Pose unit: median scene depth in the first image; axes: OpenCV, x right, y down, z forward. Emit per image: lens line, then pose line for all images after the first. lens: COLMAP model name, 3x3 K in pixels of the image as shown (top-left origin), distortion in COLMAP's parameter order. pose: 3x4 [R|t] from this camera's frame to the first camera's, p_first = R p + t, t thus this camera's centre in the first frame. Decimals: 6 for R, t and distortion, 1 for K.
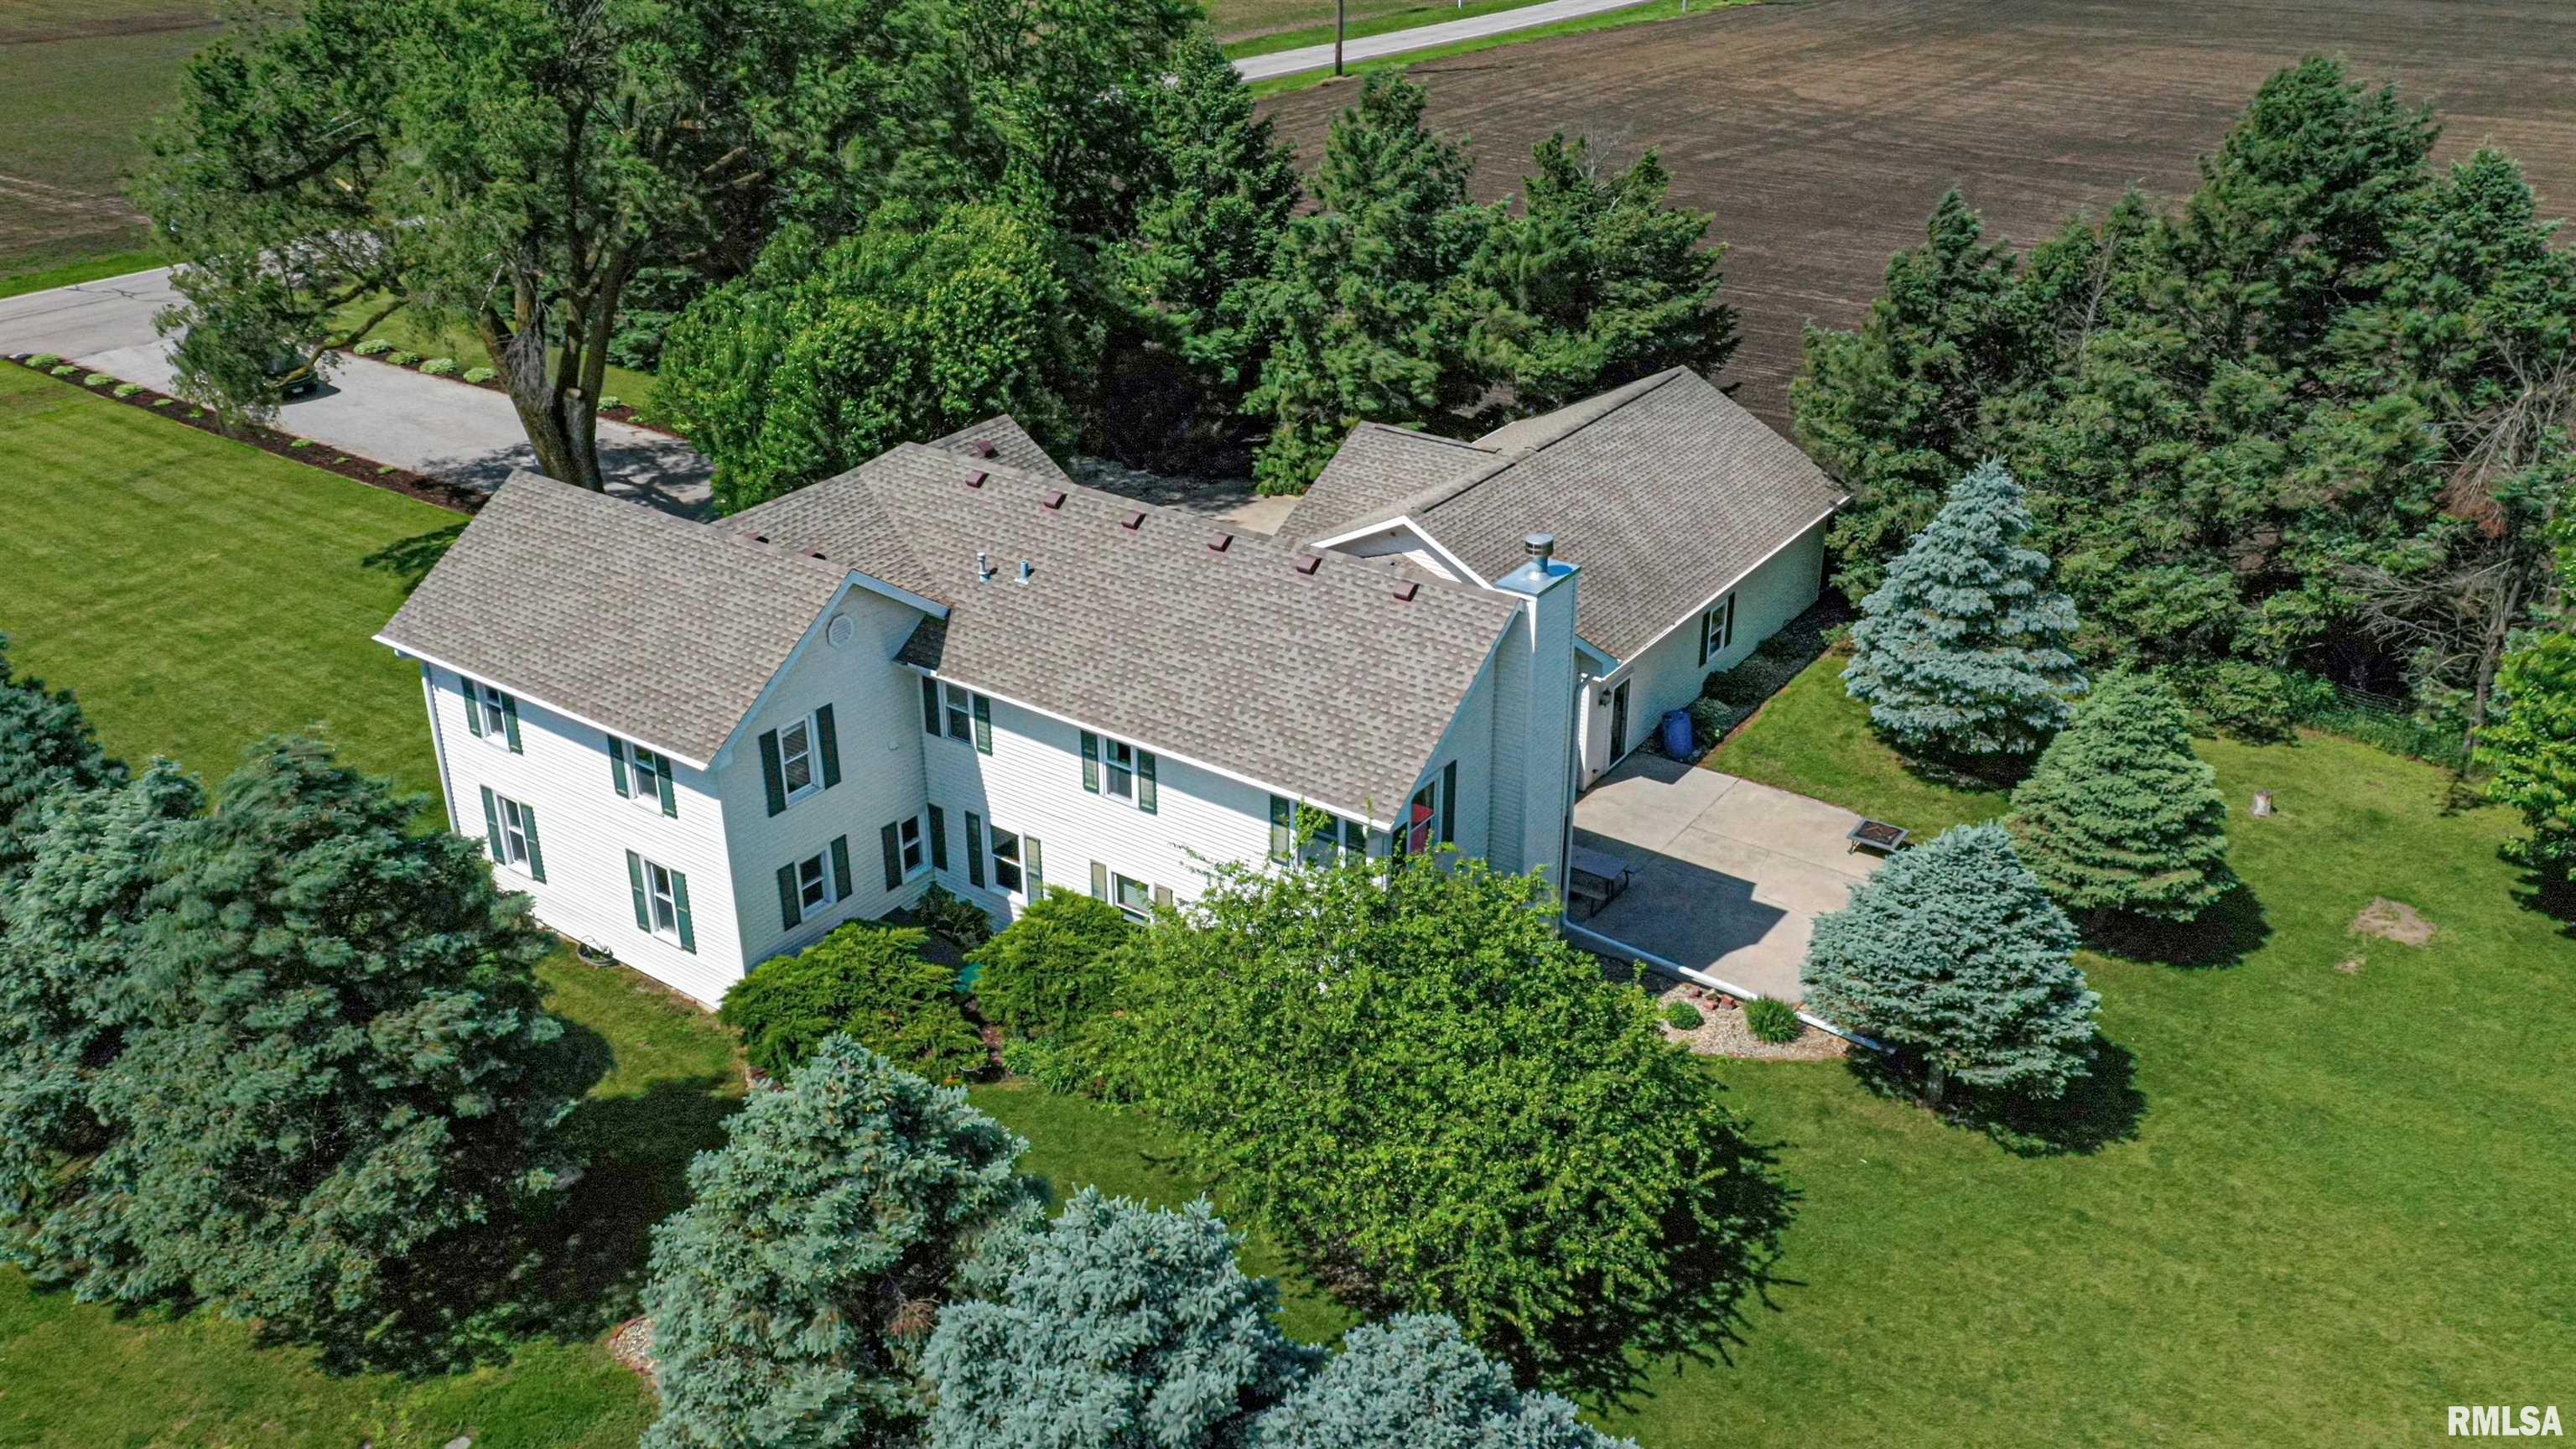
lens RADIAL K [[2042.1, 0, 1287.2], [0, 2042.1, 629.4], [0, 0, 1]] dist [-0.000224, -0.003889]
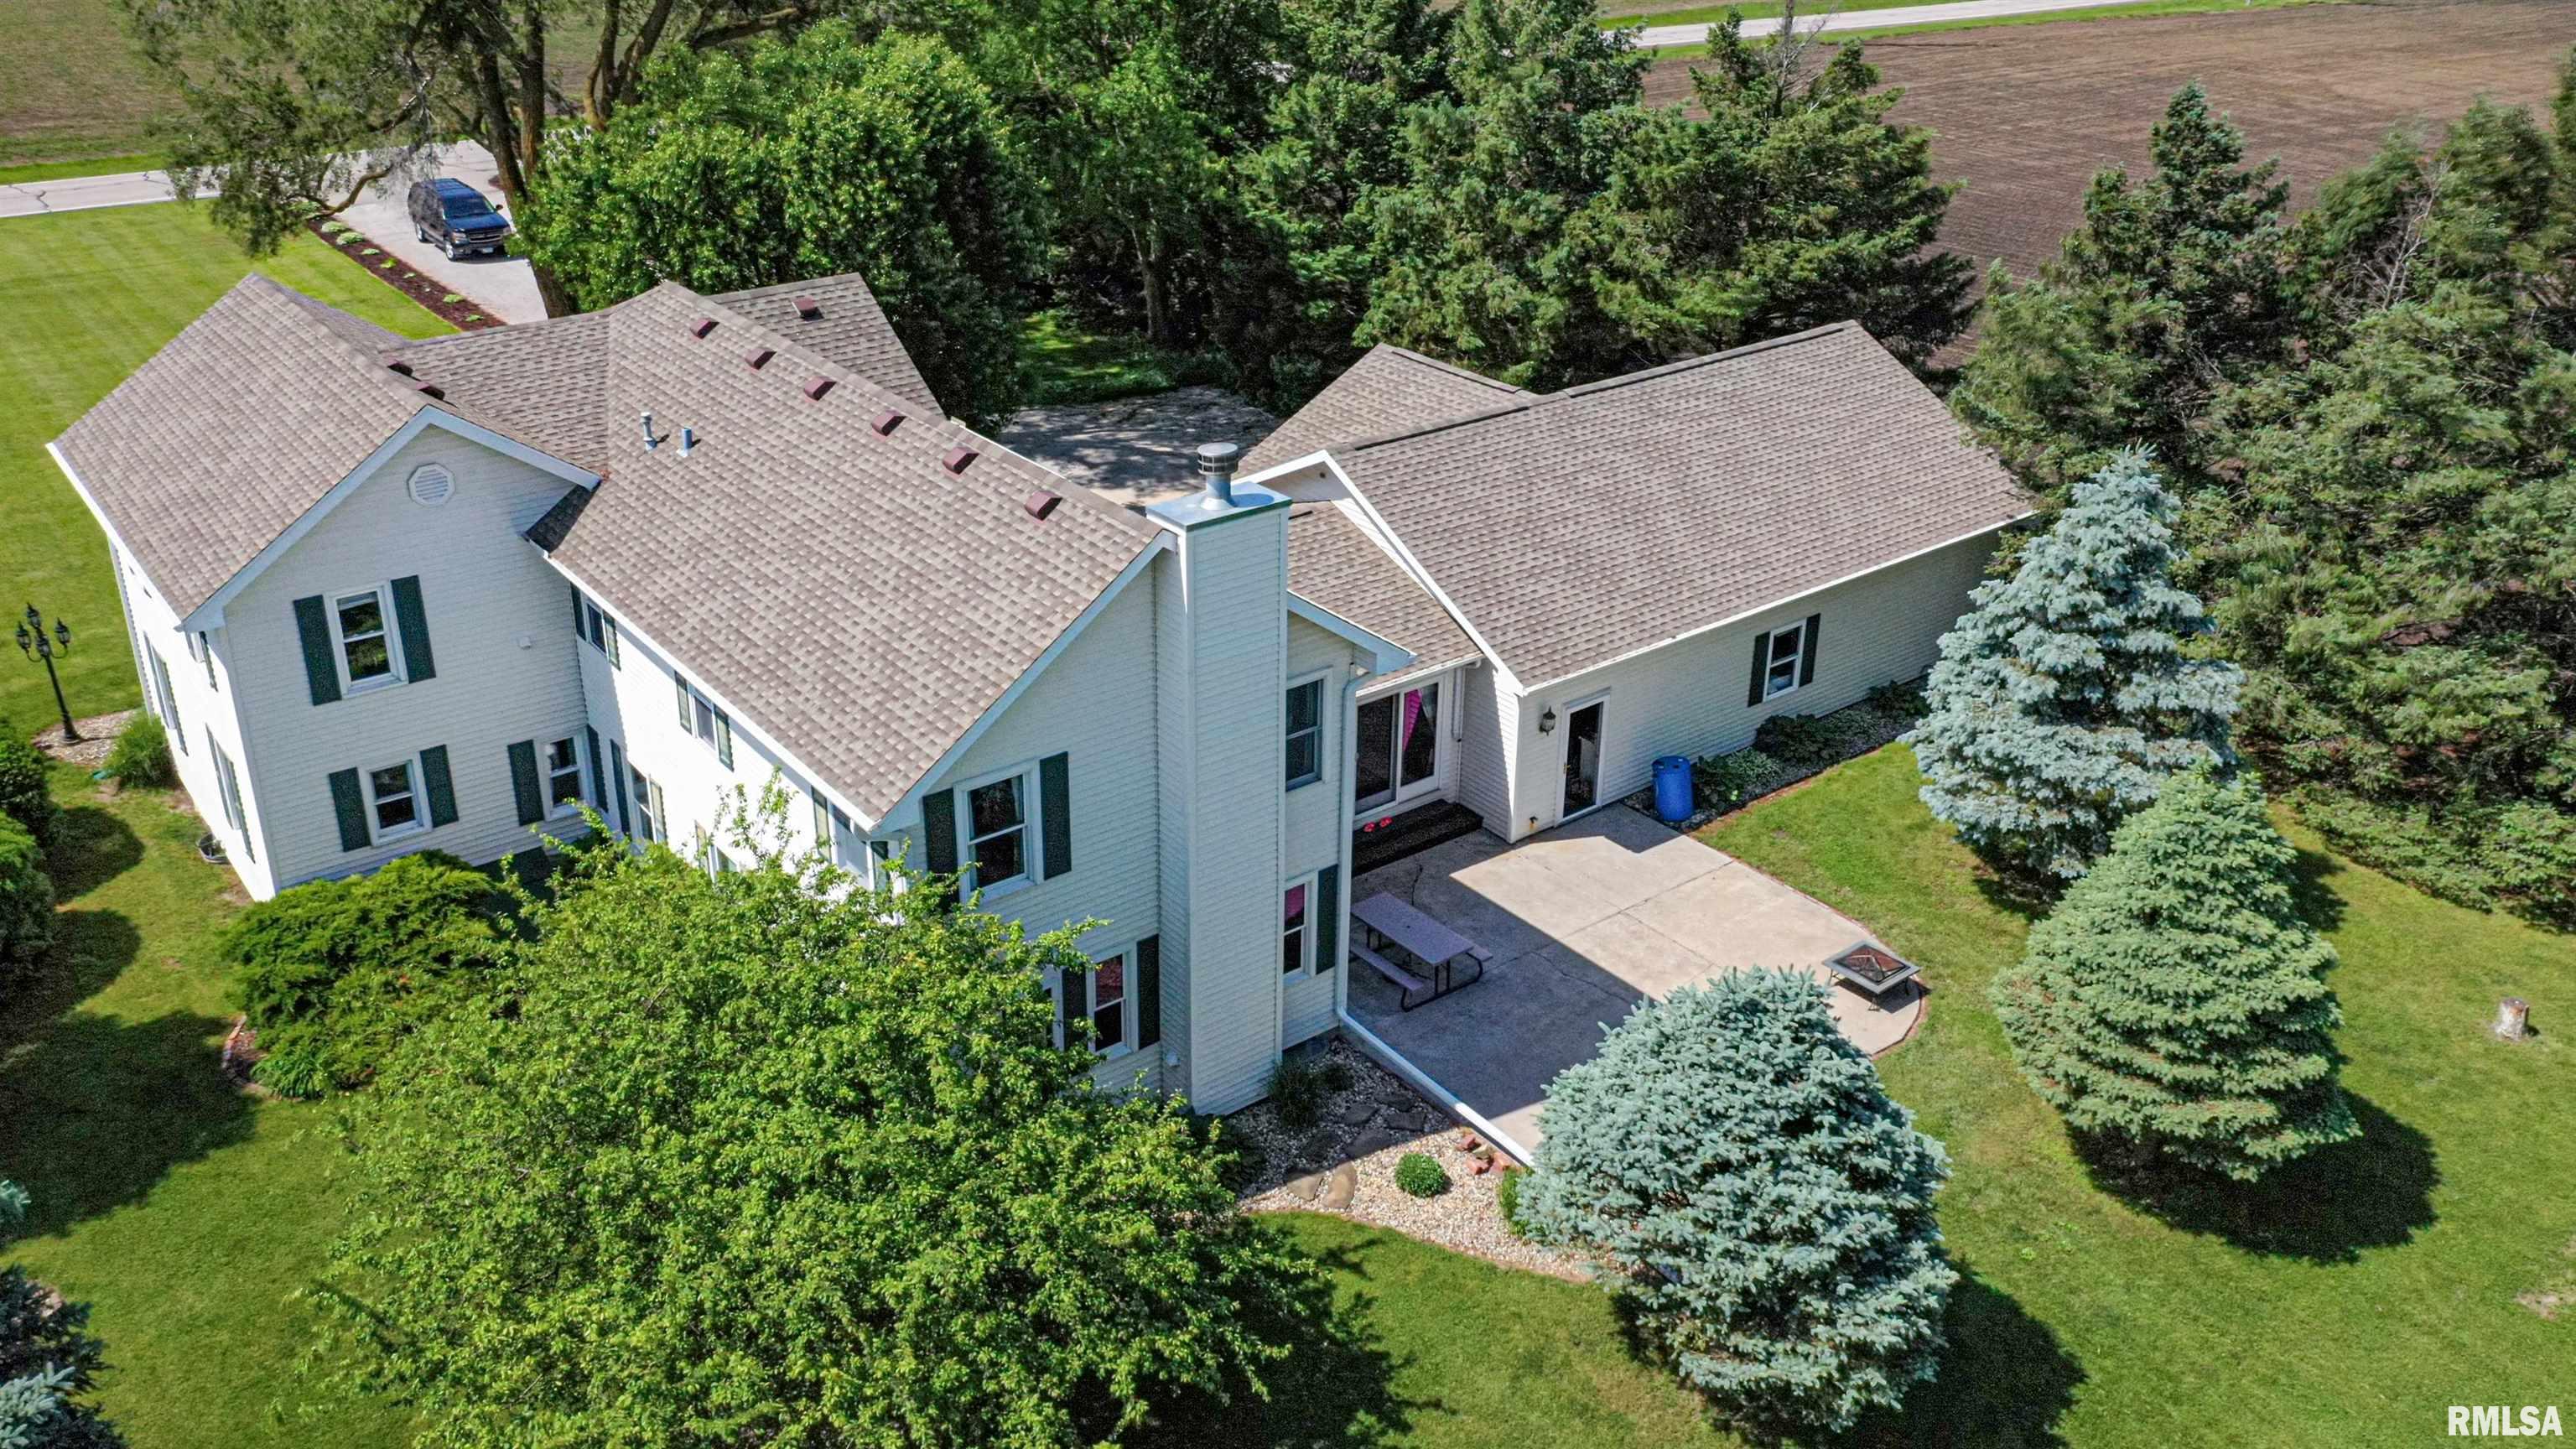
lens RADIAL K [[2042.1, 0, 1287.2], [0, 2042.1, 629.4], [0, 0, 1]] dist [-0.000224, -0.003889]
pose [[0.957835, 0.125699, -0.258365, 0.258470], [-0.126761, 0.991853, 0.012614, 0.003170], [0.257846, 0.020669, 0.965965, 0.269565]]
